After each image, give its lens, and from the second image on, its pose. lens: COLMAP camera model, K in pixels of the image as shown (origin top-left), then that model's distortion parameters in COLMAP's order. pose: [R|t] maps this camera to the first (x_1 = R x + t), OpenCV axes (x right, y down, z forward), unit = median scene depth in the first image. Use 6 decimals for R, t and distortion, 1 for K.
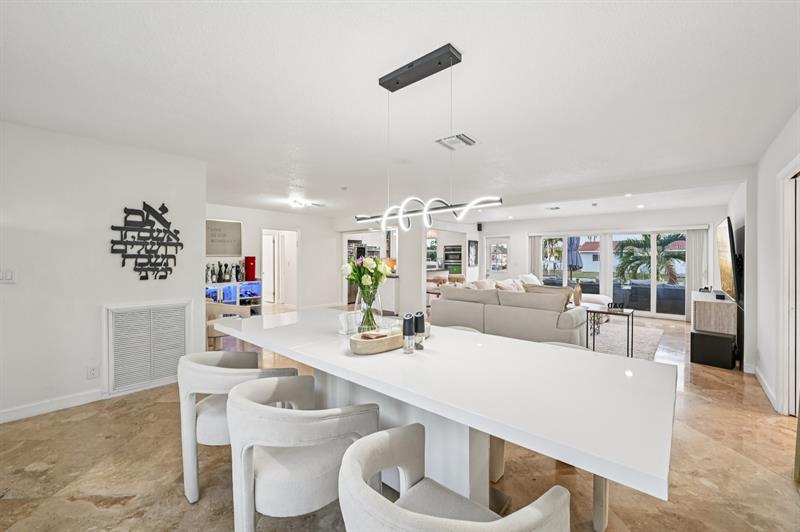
lens RADIAL K [[328.1, 0, 397.9], [0, 328.1, 259.0], [0, 0, 1]] dist [-0.004162, 0.000649]
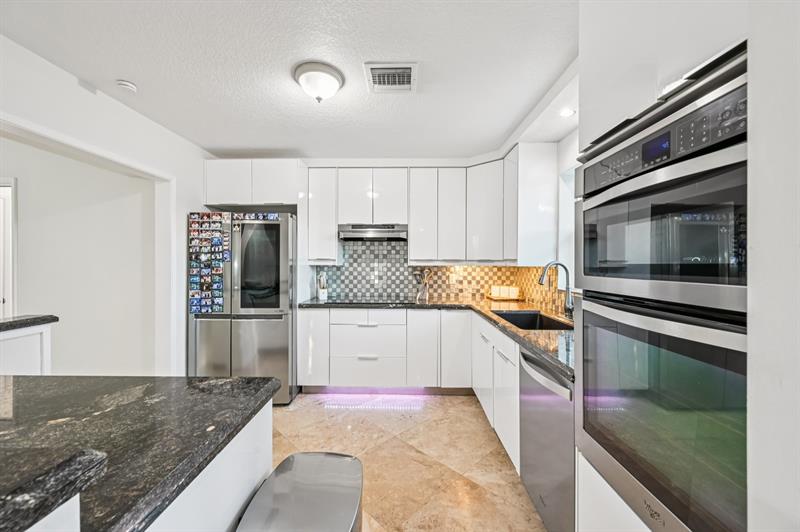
lens RADIAL K [[316.4, 0, 402.2], [0, 316.4, 263.8], [0, 0, 1]] dist [-0.000416, -0.000238]
pose [[0.660806, 0.003056, -0.750550, 0.196776], [-0.002876, 0.999995, 0.001540, -0.000489], [0.750551, 0.001141, 0.660811, 0.934175]]
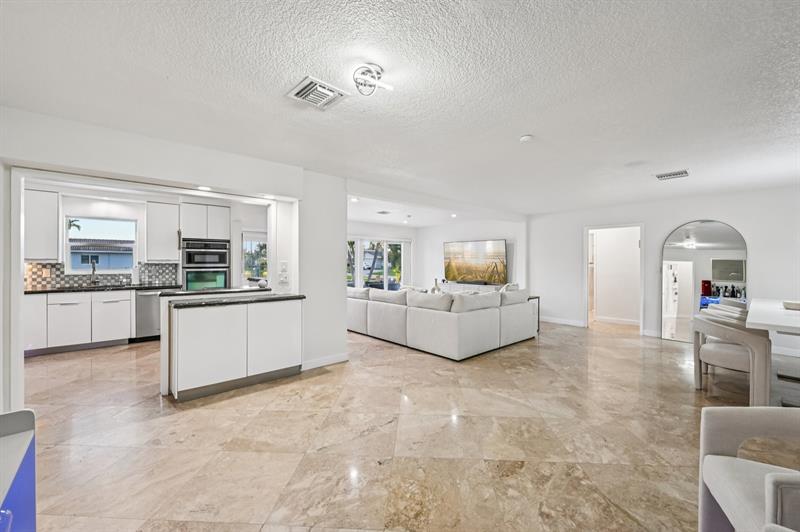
lens RADIAL K [[328.1, 0, 406.1], [0, 328.1, 262.9], [0, 0, 1]] dist [-0.004162, 0.000649]
pose [[0.102226, -0.005421, 0.994746, -0.395174], [-0.001682, 0.999983, 0.005622, -0.002222], [-0.994760, -0.002248, 0.102215, 0.606320]]
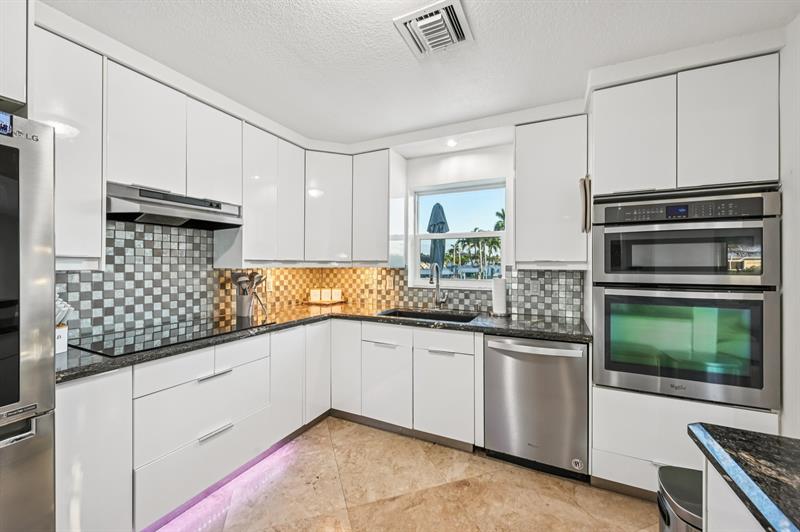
lens RADIAL K [[316.4, 0, 399.1], [0, 316.4, 263.6], [0, 0, 1]] dist [-0.000416, -0.000238]
pose [[0.960750, 0.002274, 0.277406, -0.016663], [-0.001850, 0.999997, -0.001788, -0.001370], [-0.277409, 0.001204, 0.960751, 0.915700]]
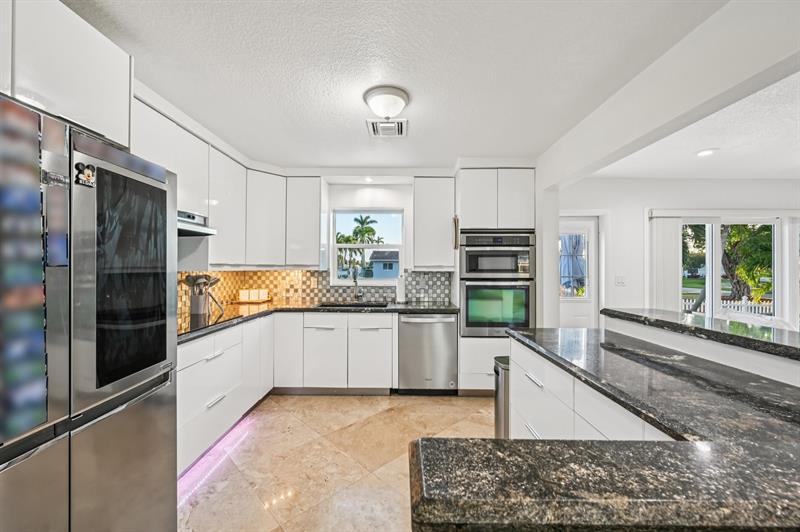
lens RADIAL K [[316.4, 0, 400.7], [0, 316.4, 266.0], [0, 0, 1]] dist [-0.000416, -0.000238]
pose [[0.743295, 0.005788, 0.668938, -0.121571], [-0.002708, 0.999980, -0.005642, -0.001419], [-0.668958, 0.002382, 0.743297, 0.860082]]
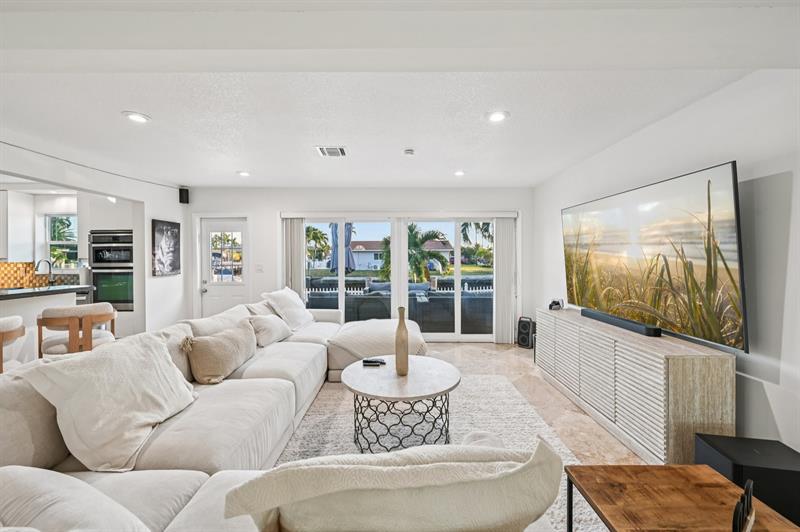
lens RADIAL K [[328.1, 0, 400.5], [0, 328.1, 258.0], [0, 0, 1]] dist [-0.004162, 0.000649]
pose [[0.748316, -0.004886, 0.663325, 0.171393], [0.006517, 0.999979, 0.000014, -0.000679], [-0.663311, 0.004313, 0.748332, 0.427968]]
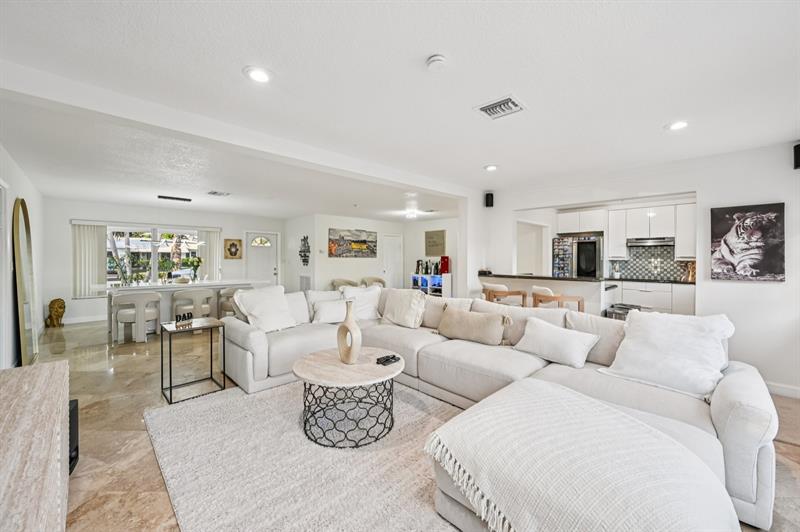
lens RADIAL K [[316.4, 0, 394.1], [0, 316.4, 261.4], [0, 0, 1]] dist [-0.000416, -0.000238]
pose [[-0.078944, 0.009612, -0.996833, 0.597237], [-0.005390, 0.999935, 0.010068, 0.000554], [0.996865, 0.006167, -0.078887, 0.672308]]
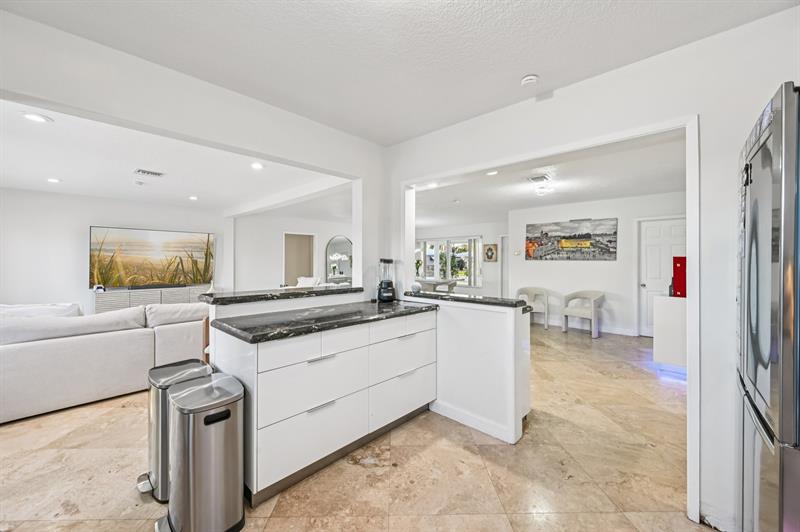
lens RADIAL K [[316.4, 0, 404.4], [0, 316.4, 262.6], [0, 0, 1]] dist [-0.000416, -0.000238]
pose [[-0.999744, -0.006352, 0.021721, 0.004440], [-0.006185, 0.999951, 0.007745, 0.001196], [-0.021769, 0.007609, -0.999734, 1.141965]]
